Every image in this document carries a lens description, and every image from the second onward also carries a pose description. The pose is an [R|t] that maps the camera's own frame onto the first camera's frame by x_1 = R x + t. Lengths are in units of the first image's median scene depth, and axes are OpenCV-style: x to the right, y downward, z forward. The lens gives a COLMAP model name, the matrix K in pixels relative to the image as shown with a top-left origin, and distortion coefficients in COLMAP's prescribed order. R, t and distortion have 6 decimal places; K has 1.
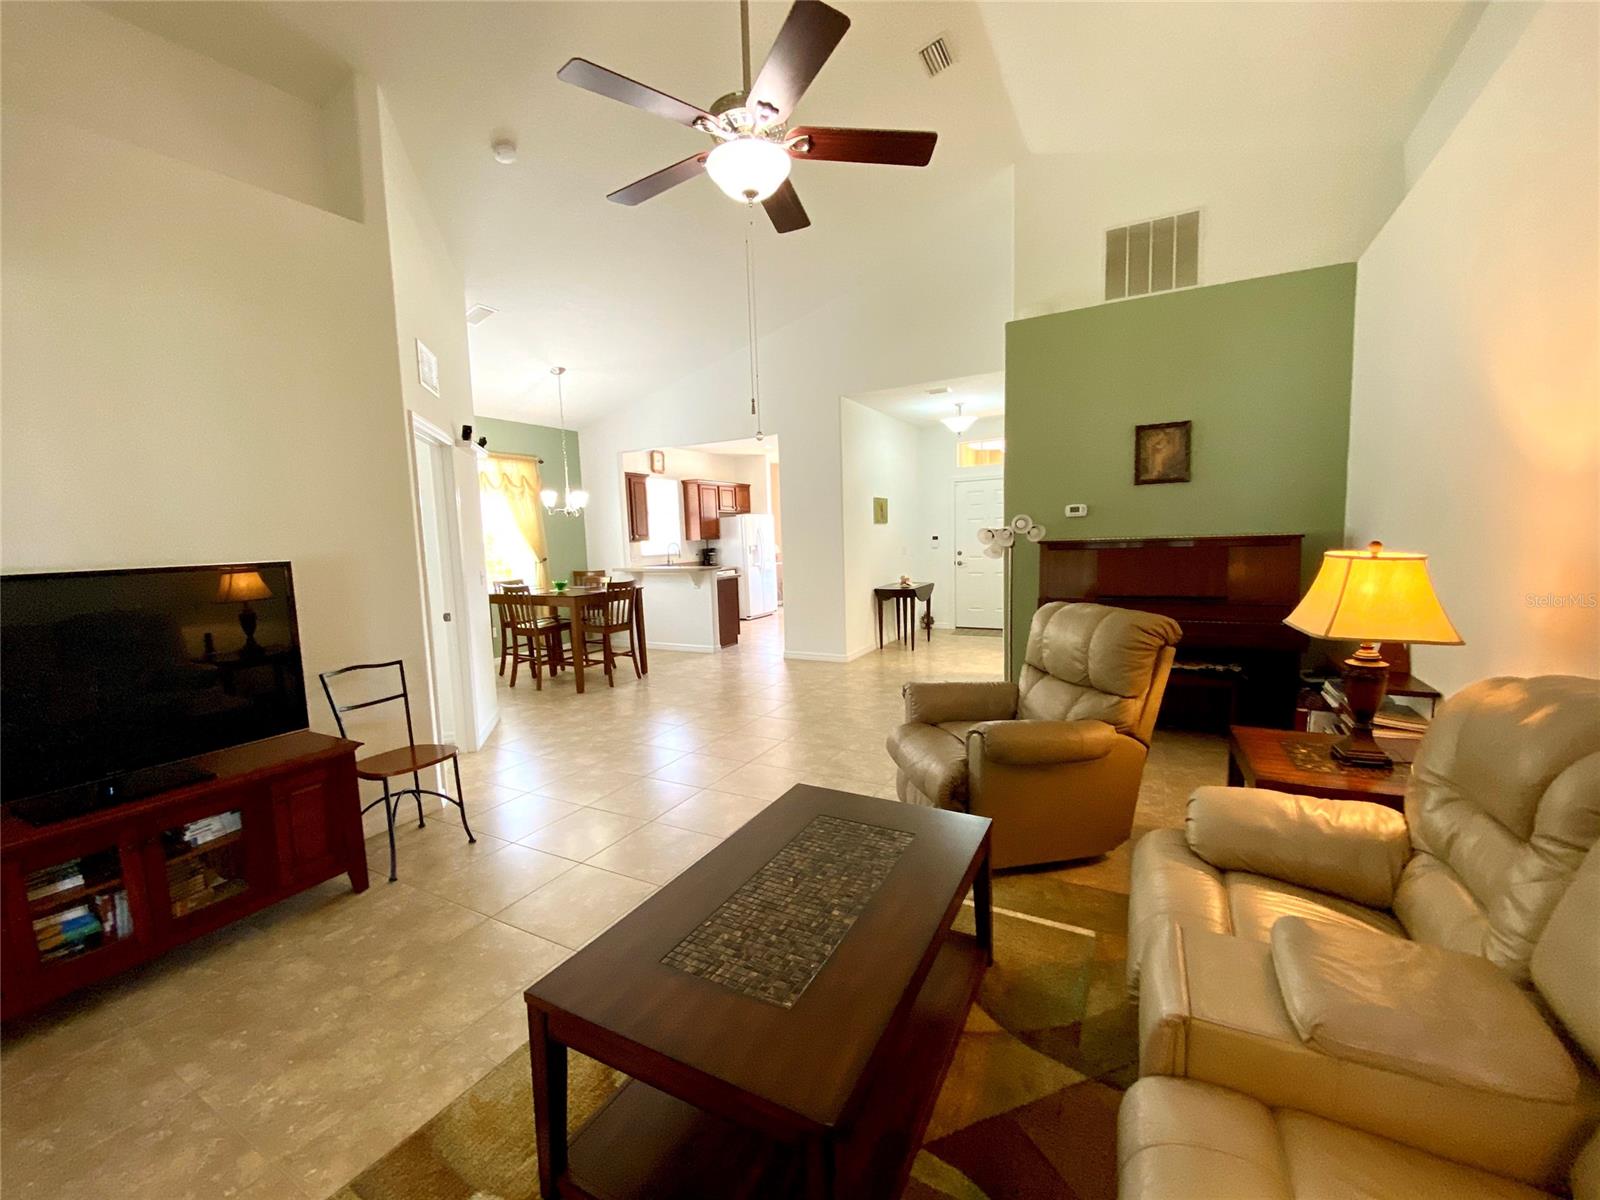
lens RADIAL K [[678.0, 0, 800.0], [0, 678.0, 600.0], [0, 0, 1]] dist [0.017417, -0.021696]
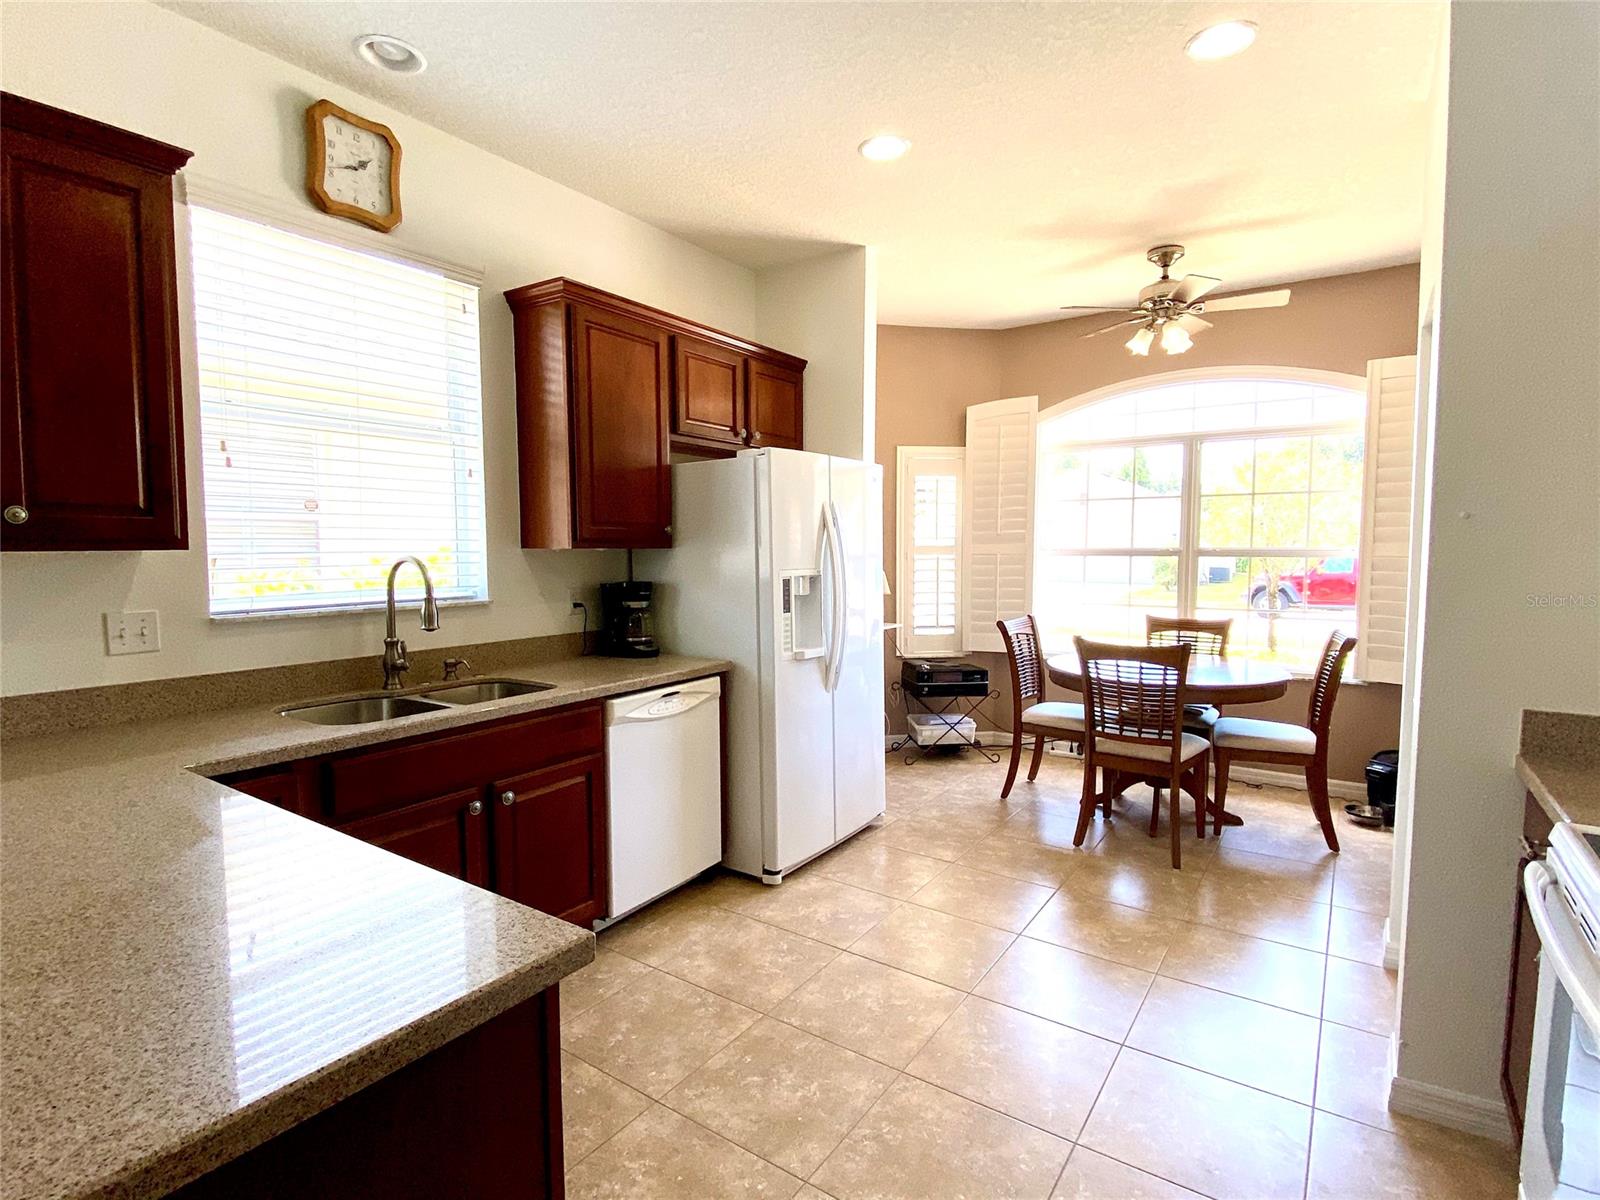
lens RADIAL K [[798.8, 0, 800.0], [0, 798.8, 600.0], [0, 0, 1]] dist [0.001892, -0.008221]
pose [[0.992327, 0.038896, -0.117366, -0.032868], [-0.043101, 0.998509, -0.033501, -0.058488], [0.115888, 0.038302, 0.992524, 0.668209]]
